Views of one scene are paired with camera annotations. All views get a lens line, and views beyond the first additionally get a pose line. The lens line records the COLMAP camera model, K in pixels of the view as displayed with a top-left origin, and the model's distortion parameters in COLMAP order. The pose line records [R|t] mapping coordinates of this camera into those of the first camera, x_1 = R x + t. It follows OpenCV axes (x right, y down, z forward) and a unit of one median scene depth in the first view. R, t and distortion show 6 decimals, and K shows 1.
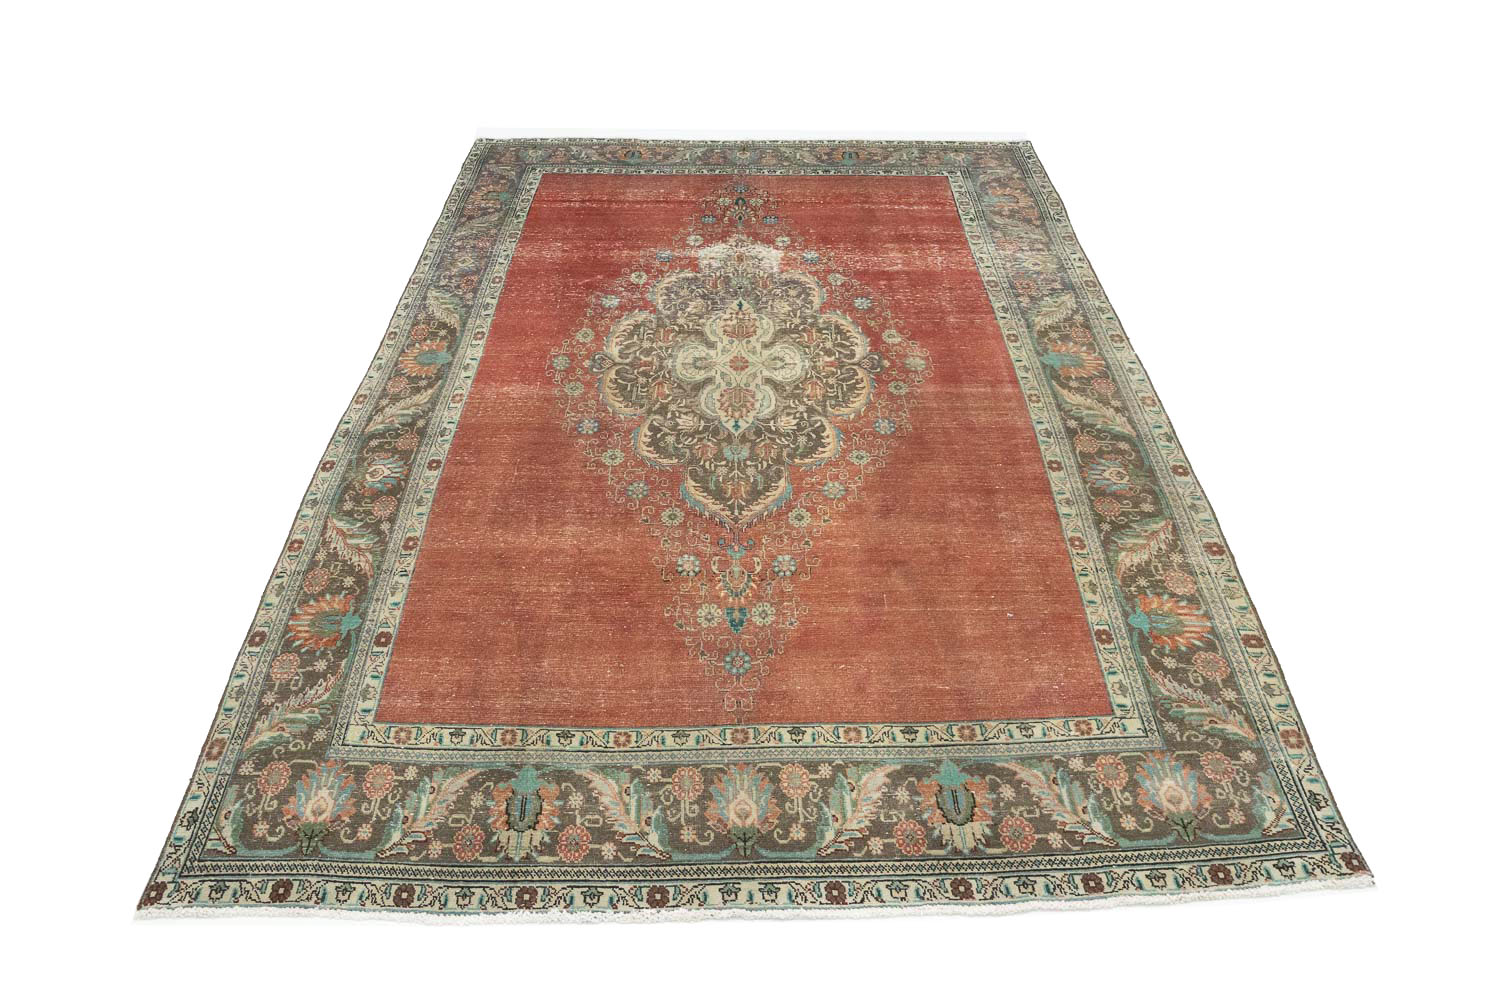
lens RADIAL K [[1242.3, 0, 681.0], [0, 1242.3, 506.3], [0, 0, 1]] dist [0.001919, -0.002443]
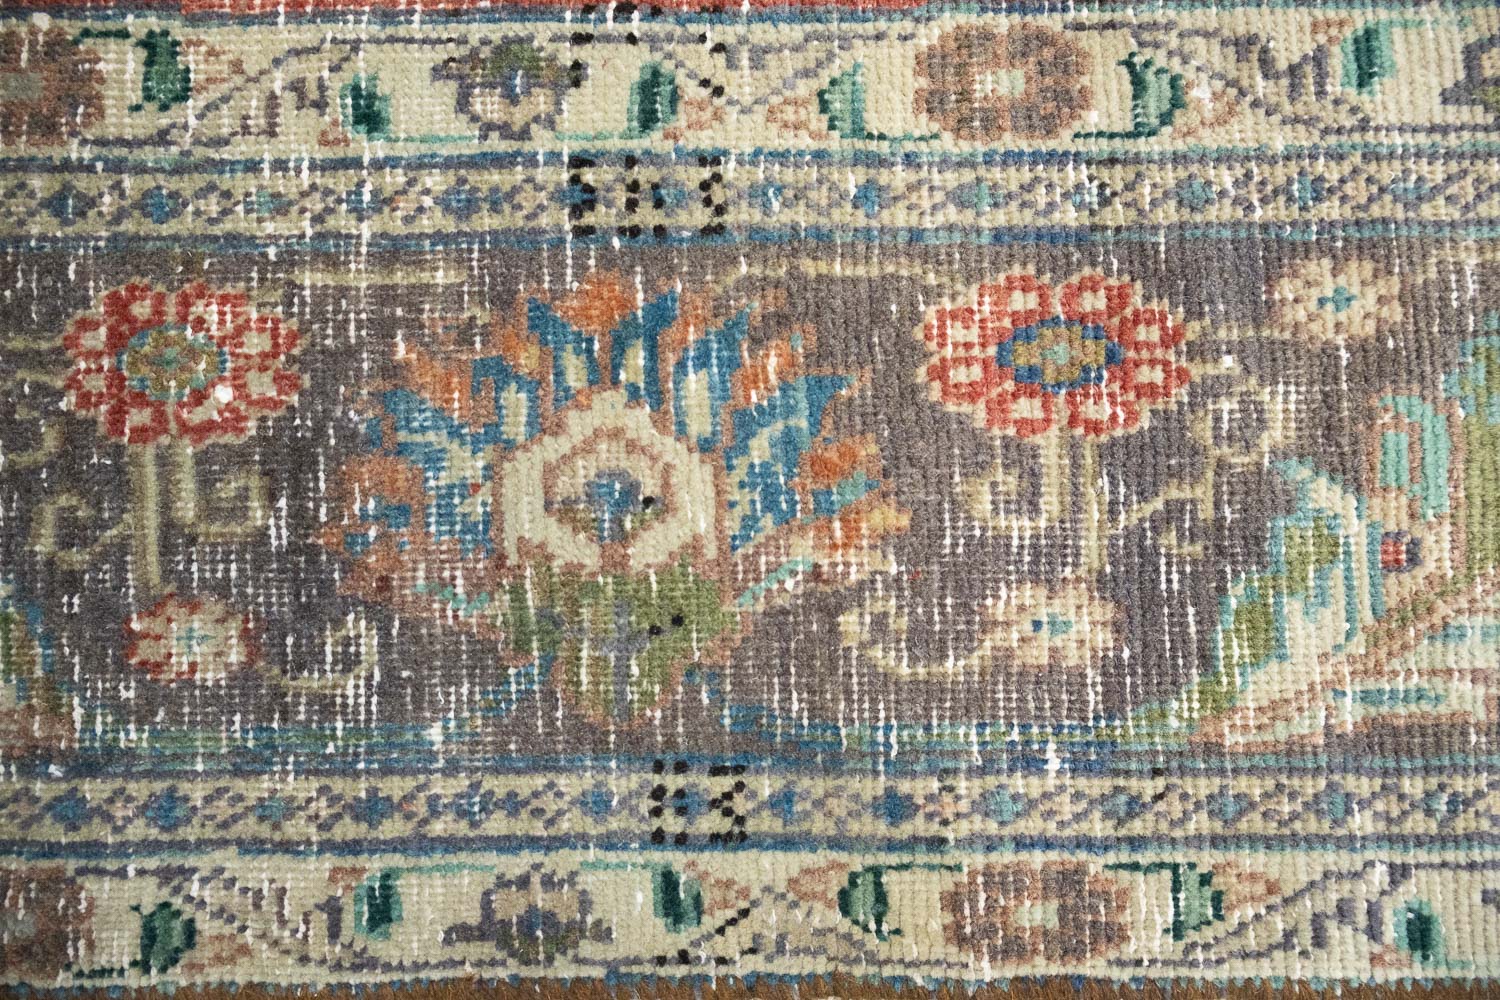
lens RADIAL K [[1242.3, 0, 751.3], [0, 1242.3, 502.2], [0, 0, 1]] dist [0.001919, -0.002443]
pose [[-0.066529, -0.994655, 0.078961, -0.256862], [0.626490, 0.019951, 0.779174, -0.370980], [-0.776585, 0.101306, 0.621814, 1.311046]]
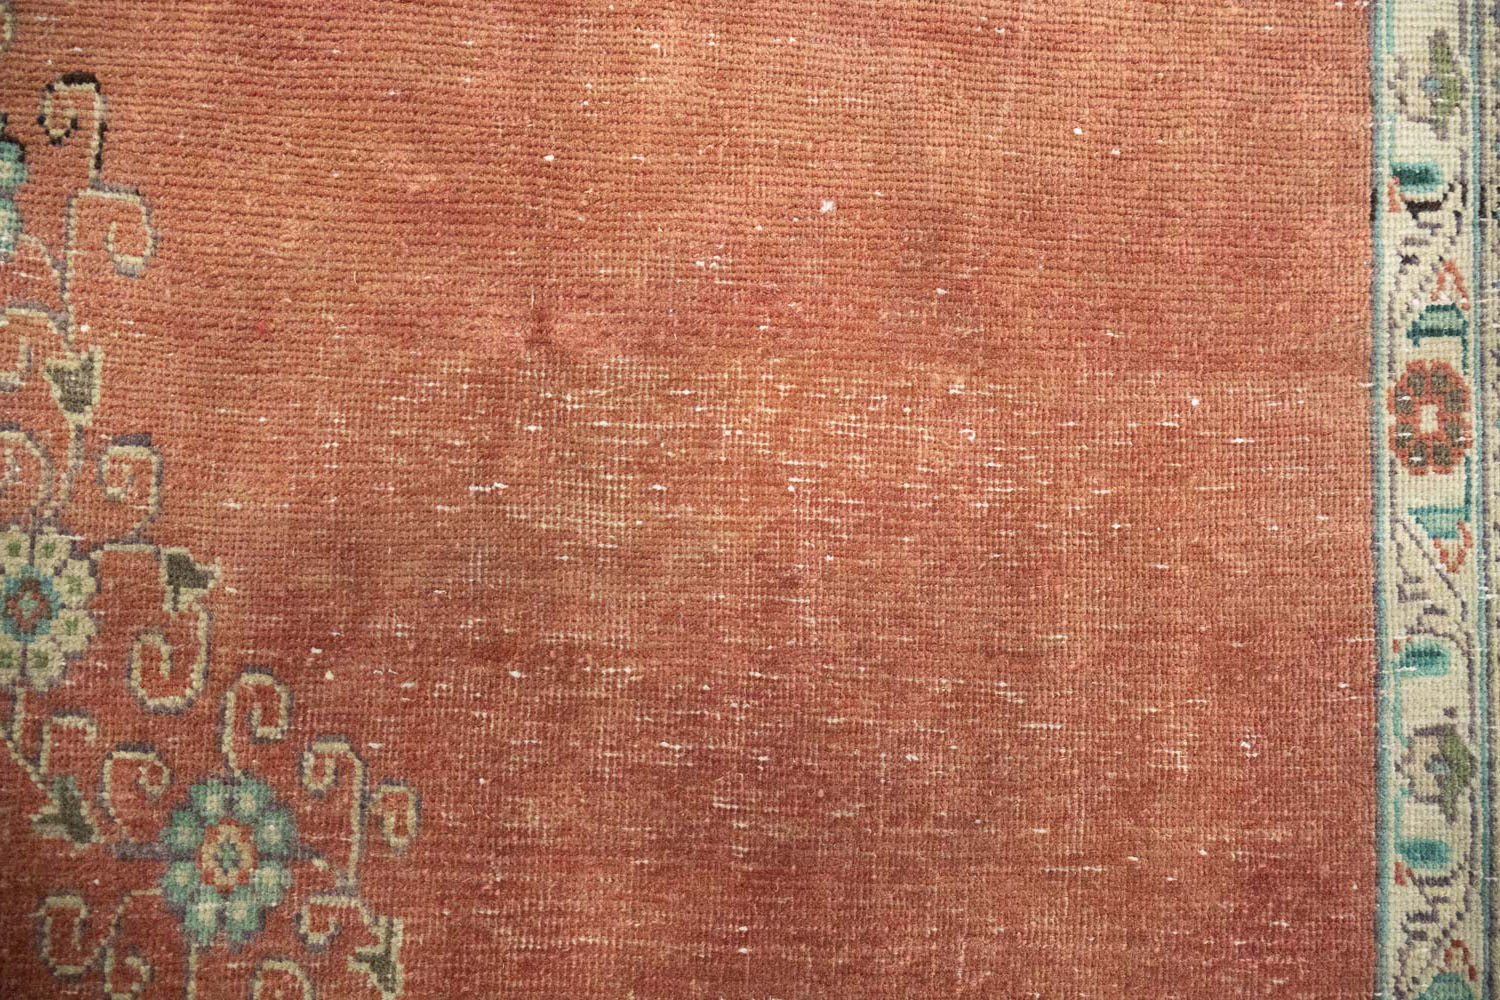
lens RADIAL K [[1242.3, 0, 751.1], [0, 1242.3, 506.4], [0, 0, 1]] dist [0.001919, -0.002443]
pose [[-0.999137, -0.009175, -0.040503, -0.106070], [-0.028071, -0.569549, 0.821478, -0.137412], [-0.030605, 0.821906, 0.568800, 0.926355]]
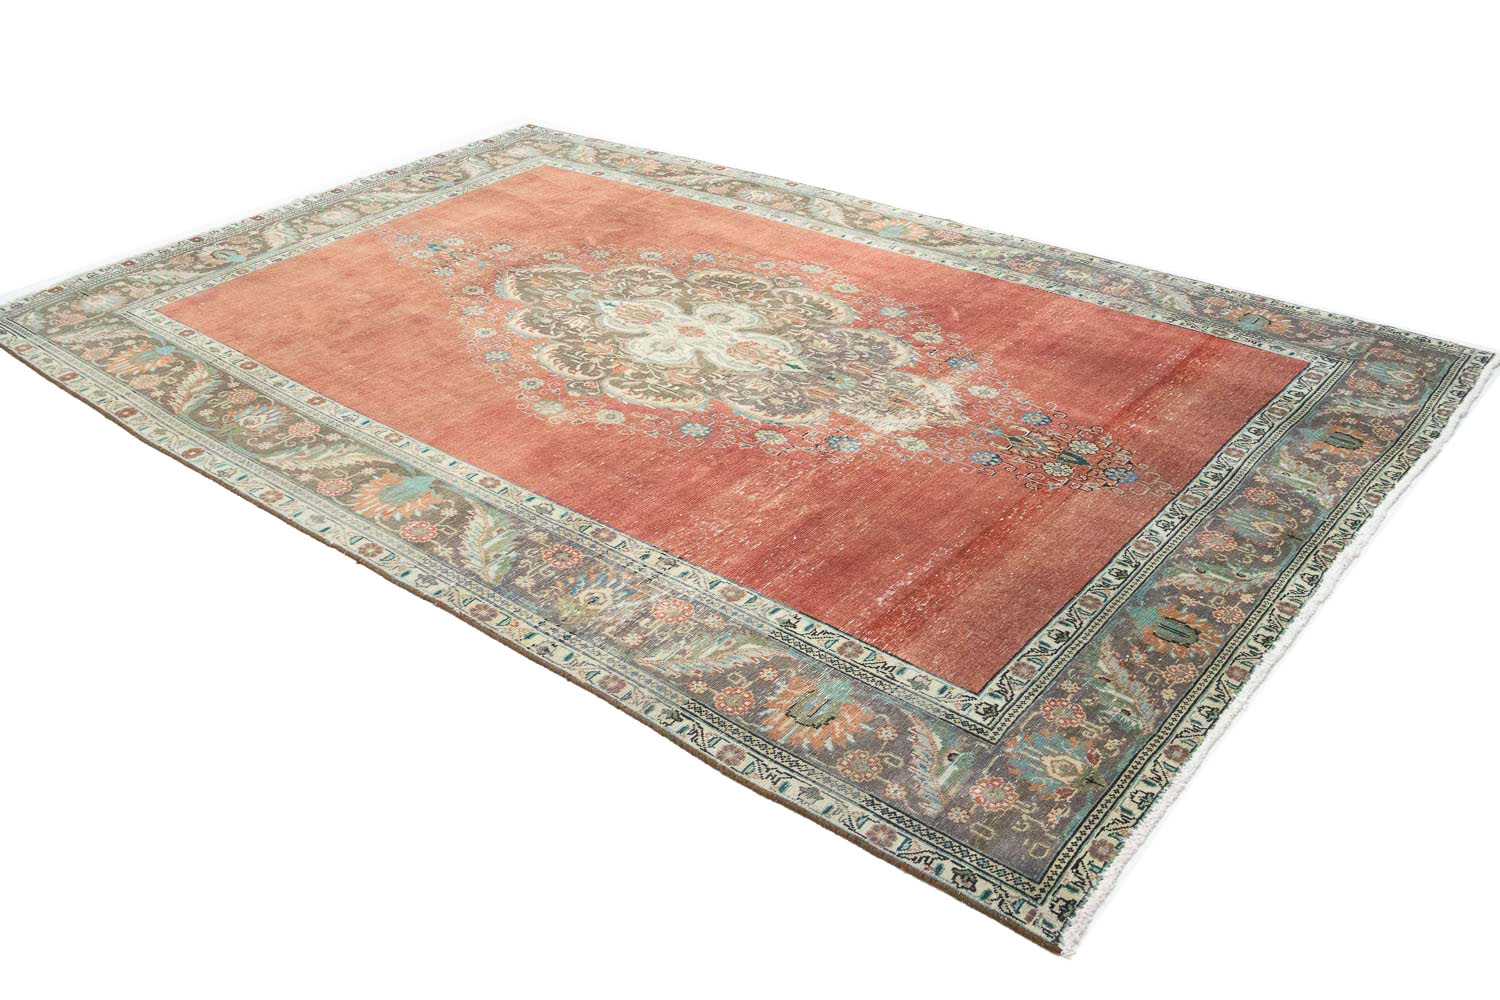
lens RADIAL K [[1242.3, 0, 730.1], [0, 1242.3, 491.4], [0, 0, 1]] dist [0.001919, -0.002443]
pose [[-0.614835, 0.452218, -0.646124, 0.808974], [-0.458620, 0.461489, 0.759405, -0.924281], [0.641596, 0.763234, -0.076343, 1.442458]]
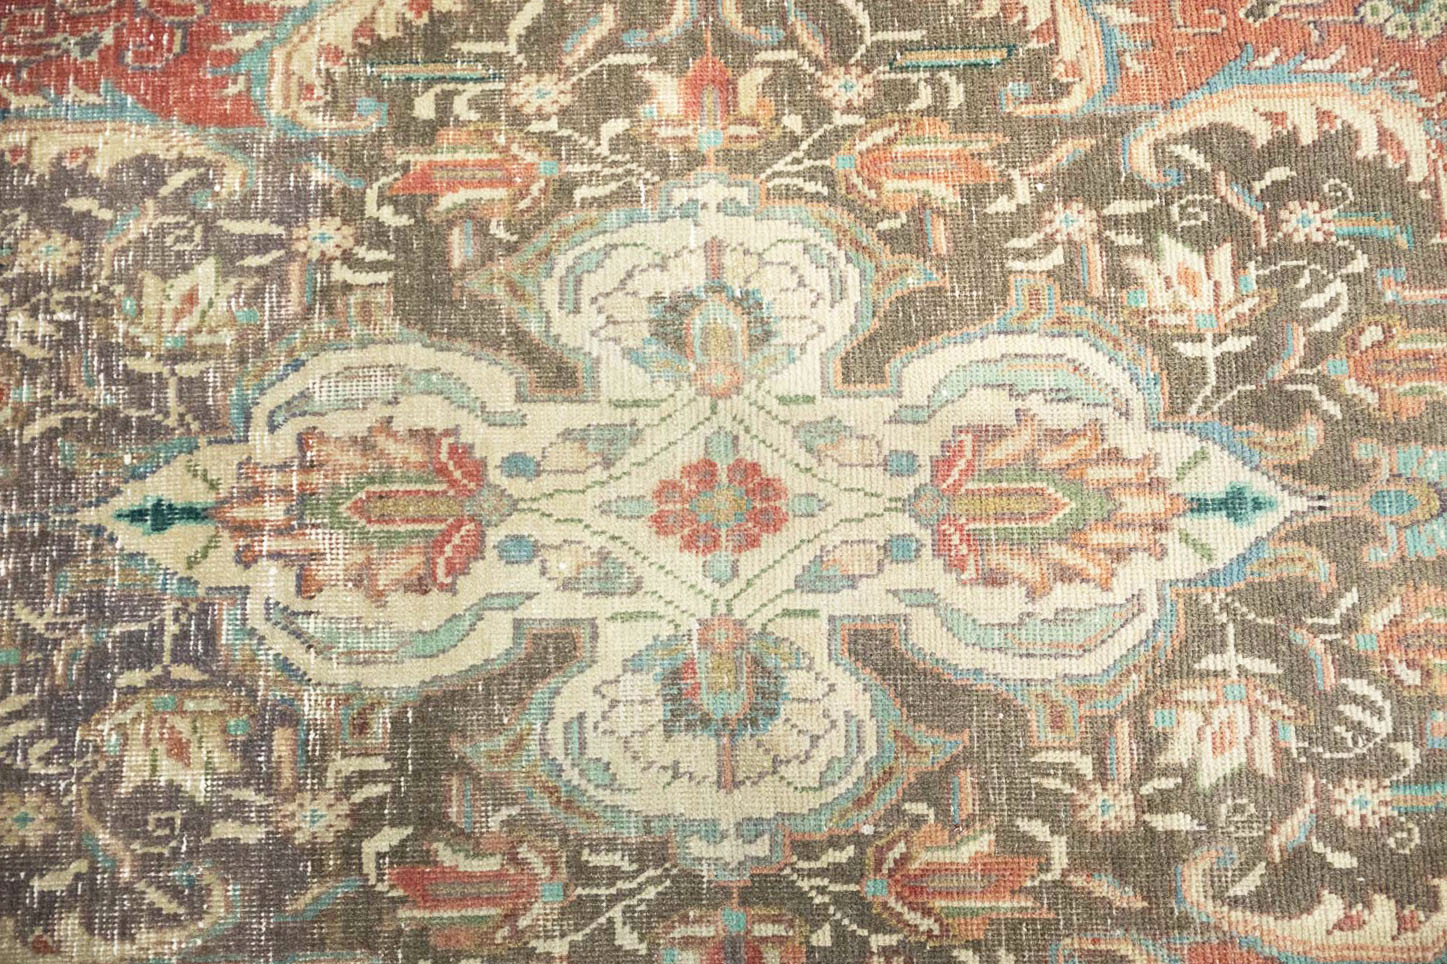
lens RADIAL K [[1198.4, 0, 732.9], [0, 1198.4, 482.7], [0, 0, 1]] dist [0.001919, -0.002443]
pose [[-0.061164, -0.987109, 0.147902, 0.025719], [0.636980, 0.075479, 0.767176, -0.328777], [-0.768450, 0.141134, 0.624152, 1.073403]]
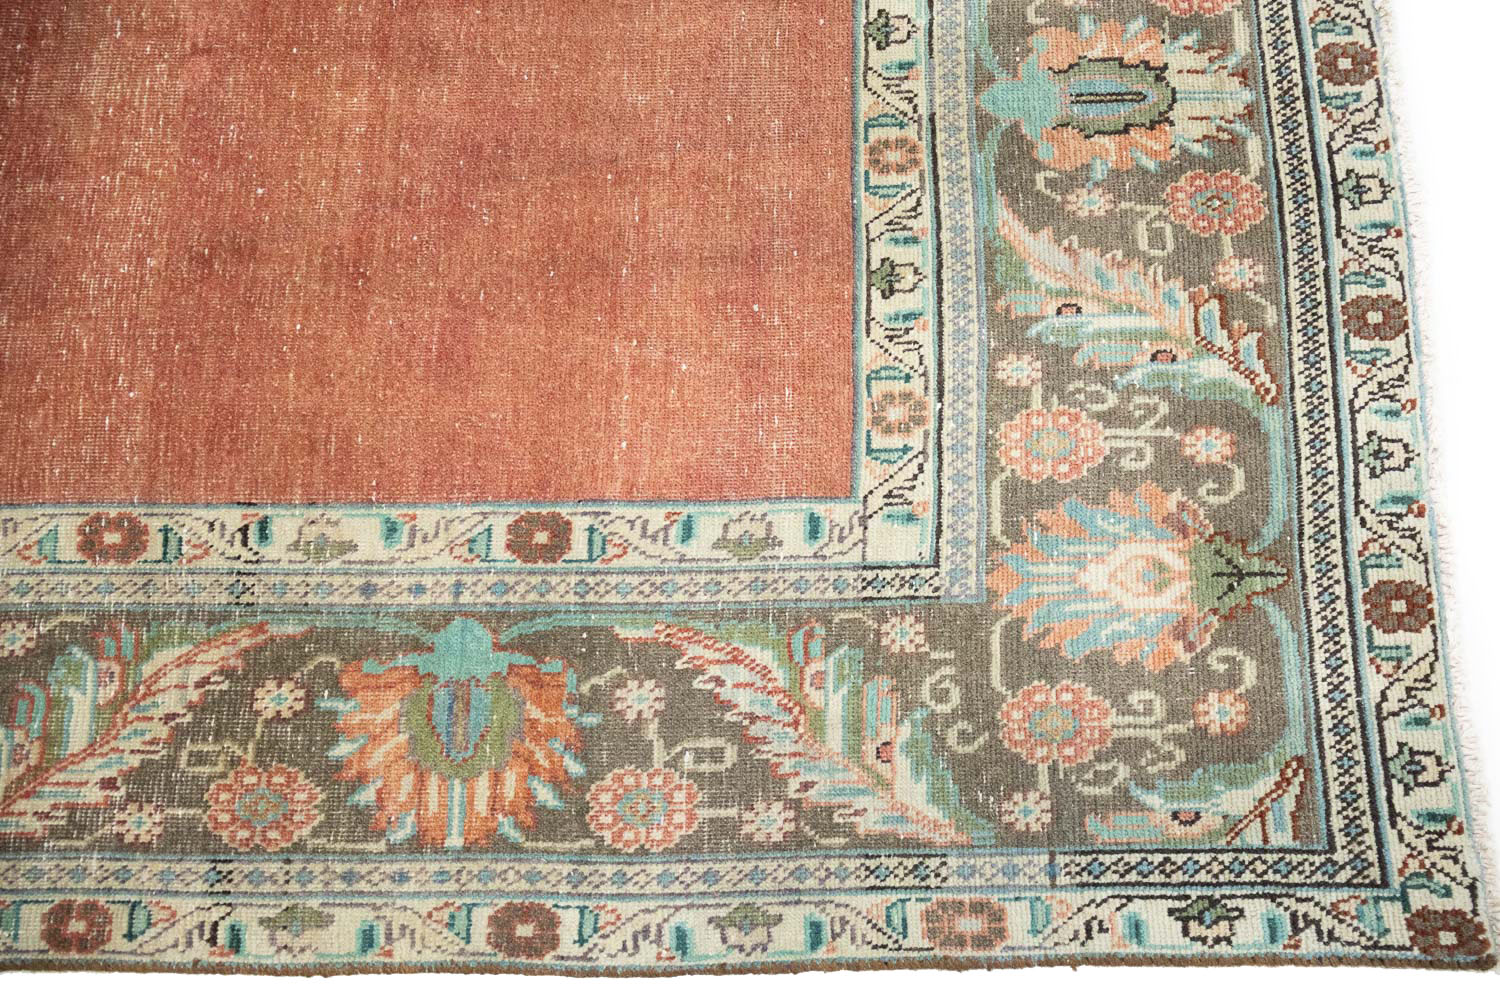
lens RADIAL K [[1242.3, 0, 748.6], [0, 1242.3, 488.0], [0, 0, 1]] dist [0.001919, -0.002443]
pose [[-0.020454, -0.970705, 0.239402, -0.290183], [0.640315, 0.171181, 0.748795, -0.106890], [-0.767840, 0.168608, 0.618055, 0.696644]]
